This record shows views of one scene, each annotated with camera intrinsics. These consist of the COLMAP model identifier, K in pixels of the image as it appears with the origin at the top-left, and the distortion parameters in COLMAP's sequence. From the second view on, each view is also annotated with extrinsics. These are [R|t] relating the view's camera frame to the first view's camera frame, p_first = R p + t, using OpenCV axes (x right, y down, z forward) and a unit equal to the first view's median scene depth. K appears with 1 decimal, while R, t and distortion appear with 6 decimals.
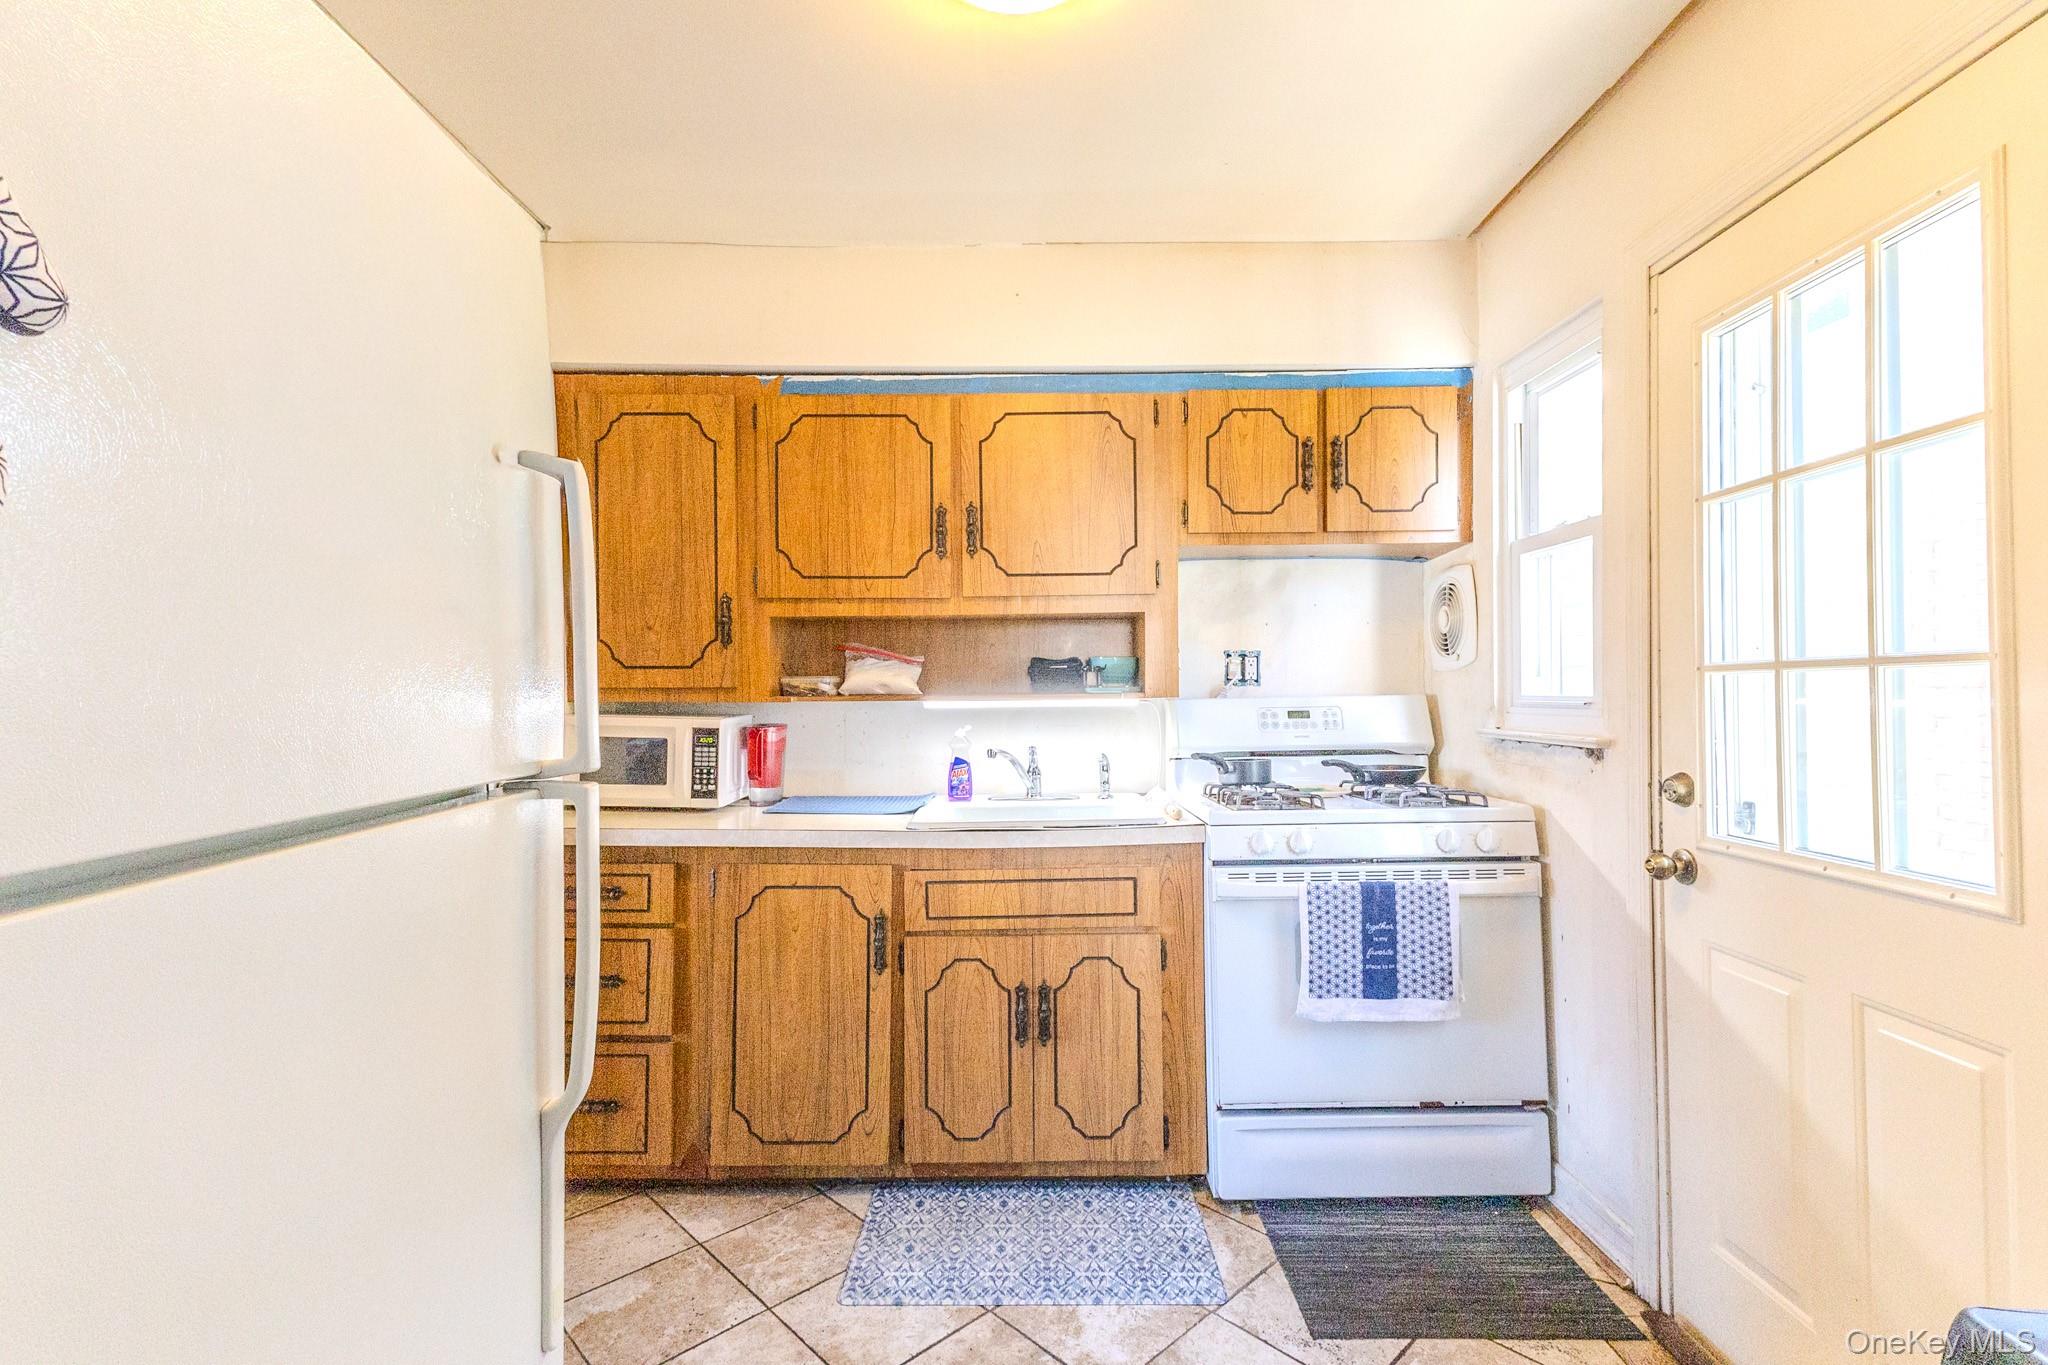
lens RADIAL K [[943.4, 0, 1031.2], [0, 943.4, 682.2], [0, 0, 1]] dist [0.012943, 0.000382]
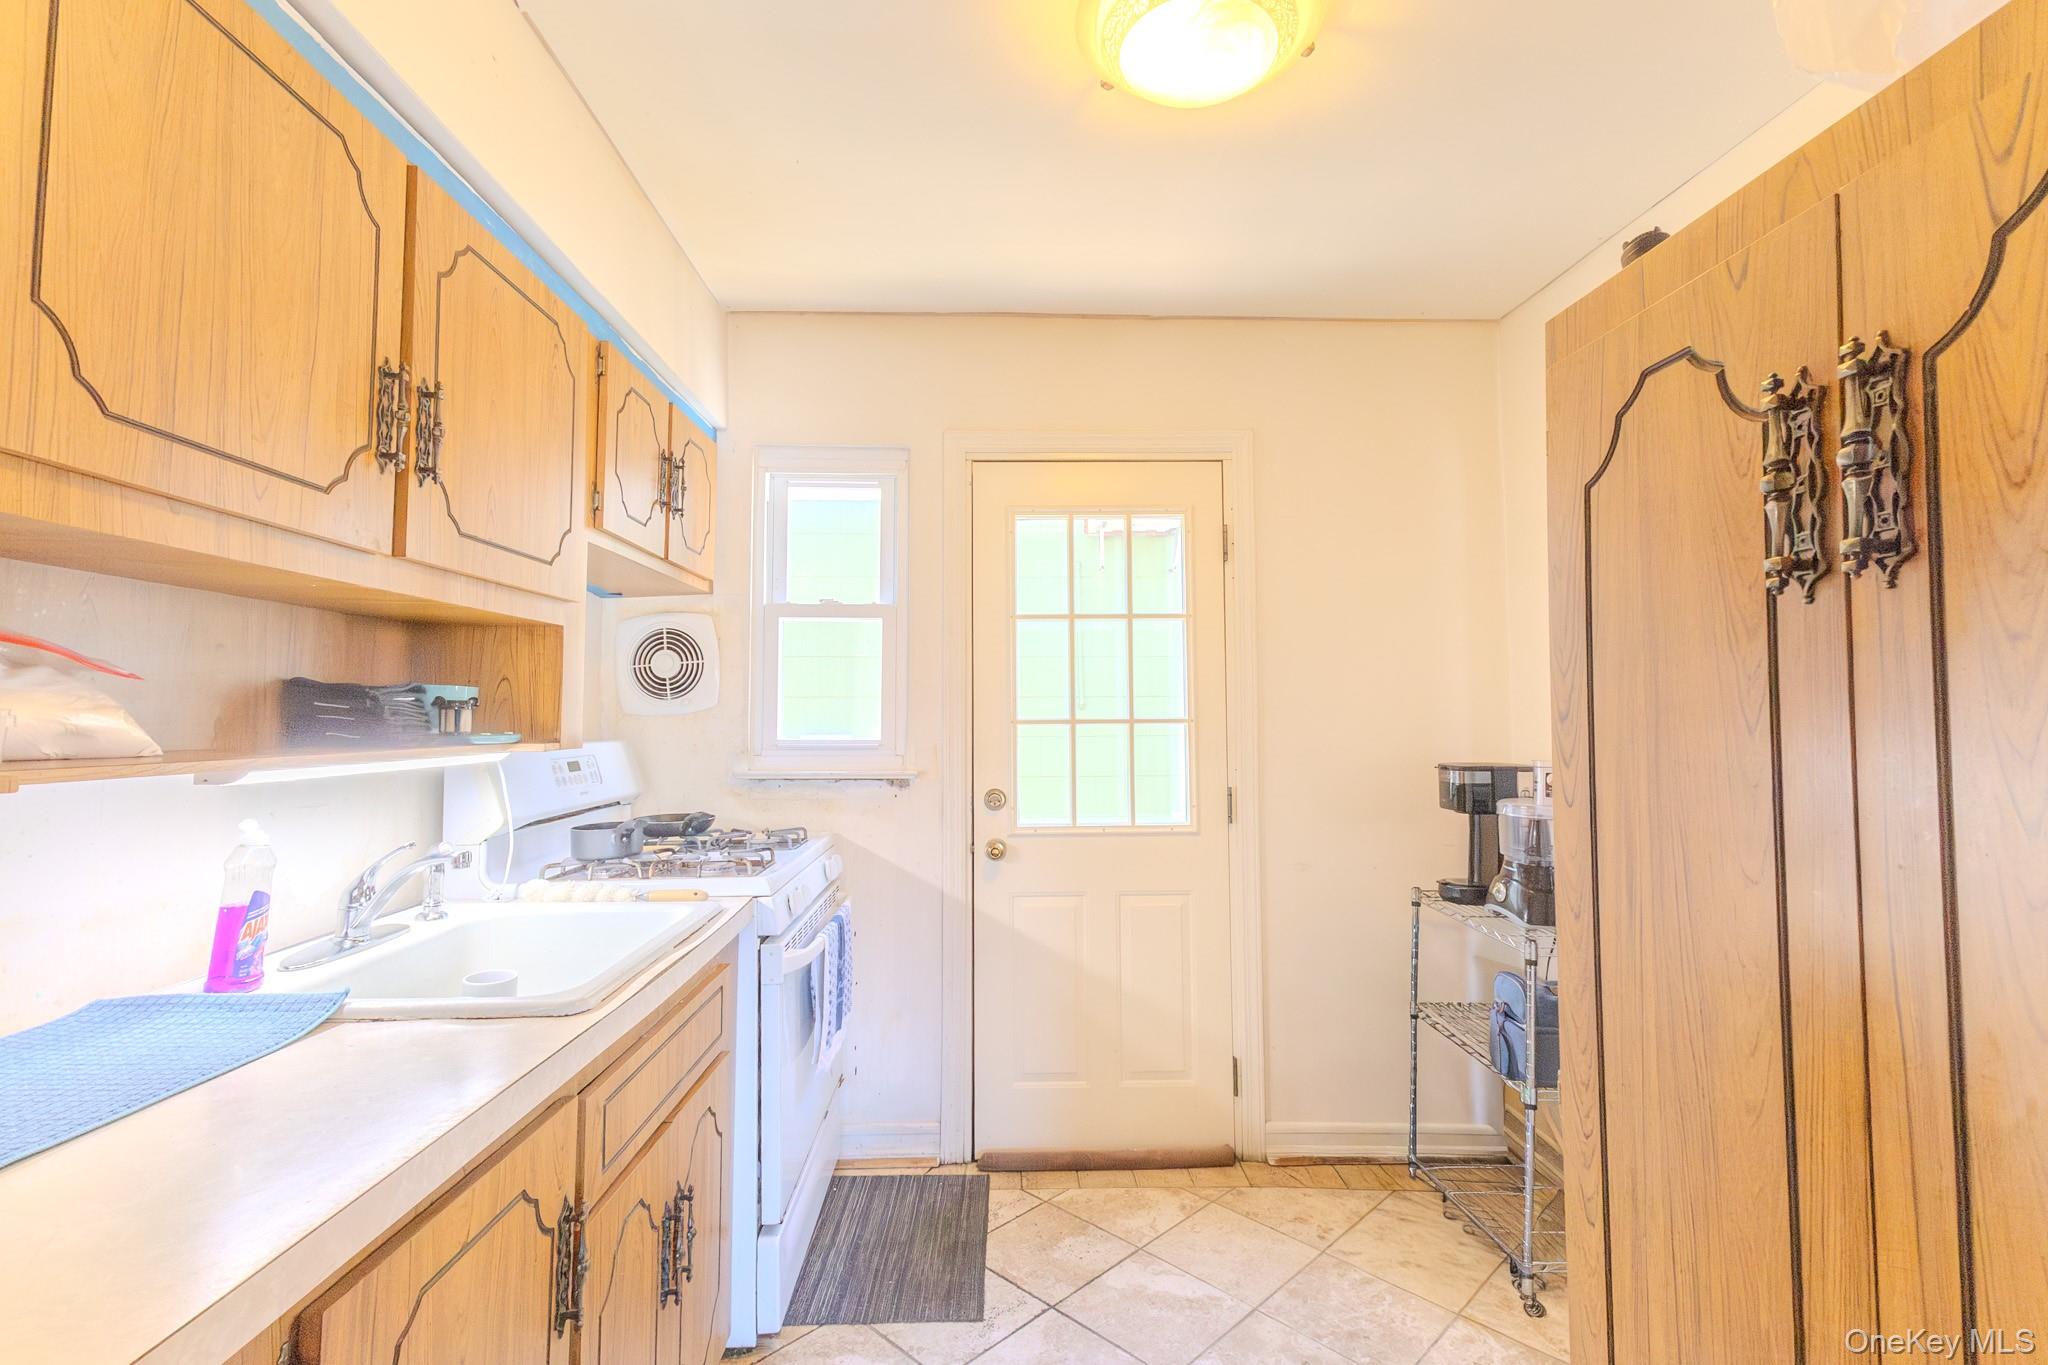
lens RADIAL K [[943.4, 0, 1028.3], [0, 943.4, 679.5], [0, 0, 1]] dist [0.012943, 0.000382]
pose [[-0.037231, 0.045717, 0.998260, -0.857924], [-0.010347, 0.998882, -0.046131, -0.012385], [-0.999253, -0.012047, -0.036716, 1.002871]]
